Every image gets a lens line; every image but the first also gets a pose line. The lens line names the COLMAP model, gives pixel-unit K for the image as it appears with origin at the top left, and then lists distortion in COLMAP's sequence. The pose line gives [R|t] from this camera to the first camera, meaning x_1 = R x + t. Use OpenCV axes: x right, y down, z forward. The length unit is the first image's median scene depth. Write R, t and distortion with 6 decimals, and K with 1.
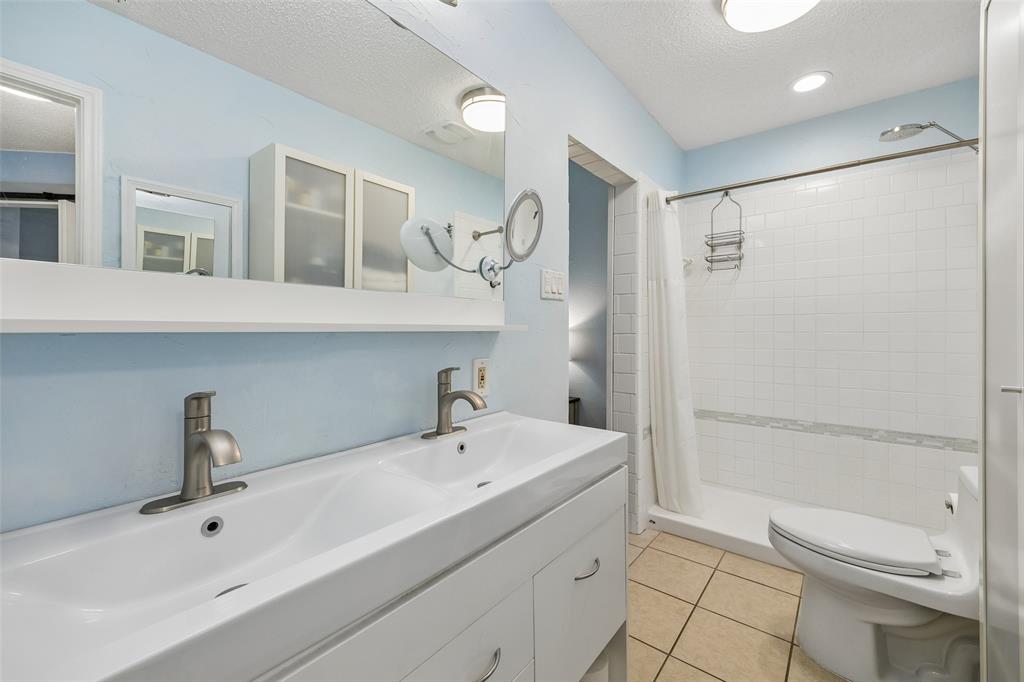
lens RADIAL K [[422.3, 0, 510.7], [0, 422.3, 336.5], [0, 0, 1]] dist [0.000368, 0.000081]
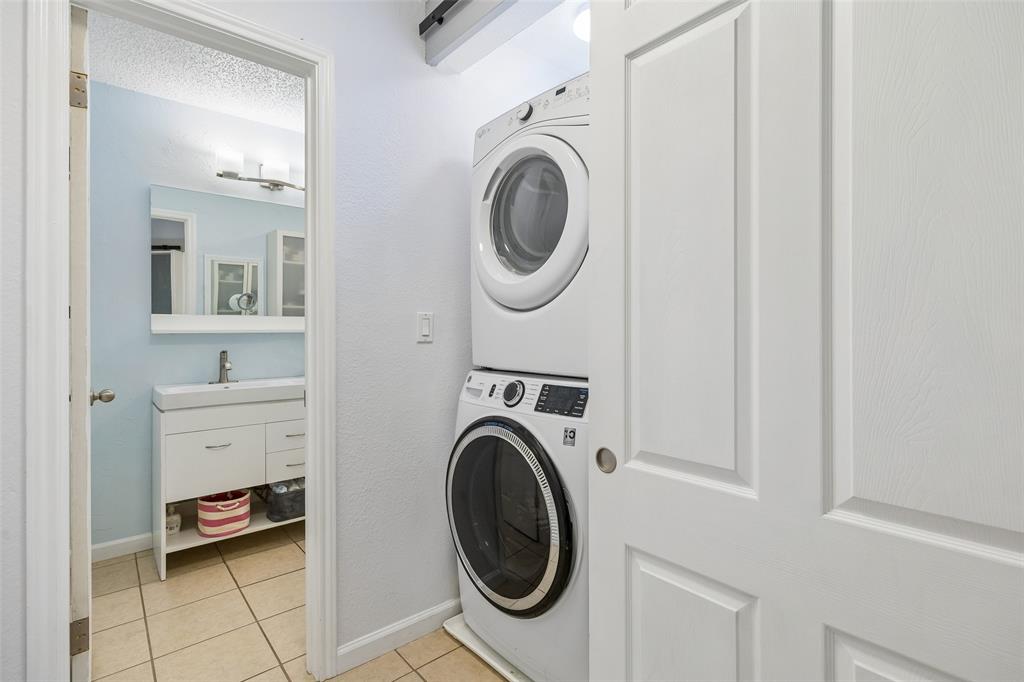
lens RADIAL K [[488.3, 0, 512.0], [0, 488.3, 341.0], [0, 0, 1]] dist [-0.002089, -0.000260]
pose [[0.982729, 0.002645, -0.185029, 0.818680], [-0.001050, 0.999961, 0.008714, 0.006408], [0.185045, -0.008369, 0.982694, -0.875703]]
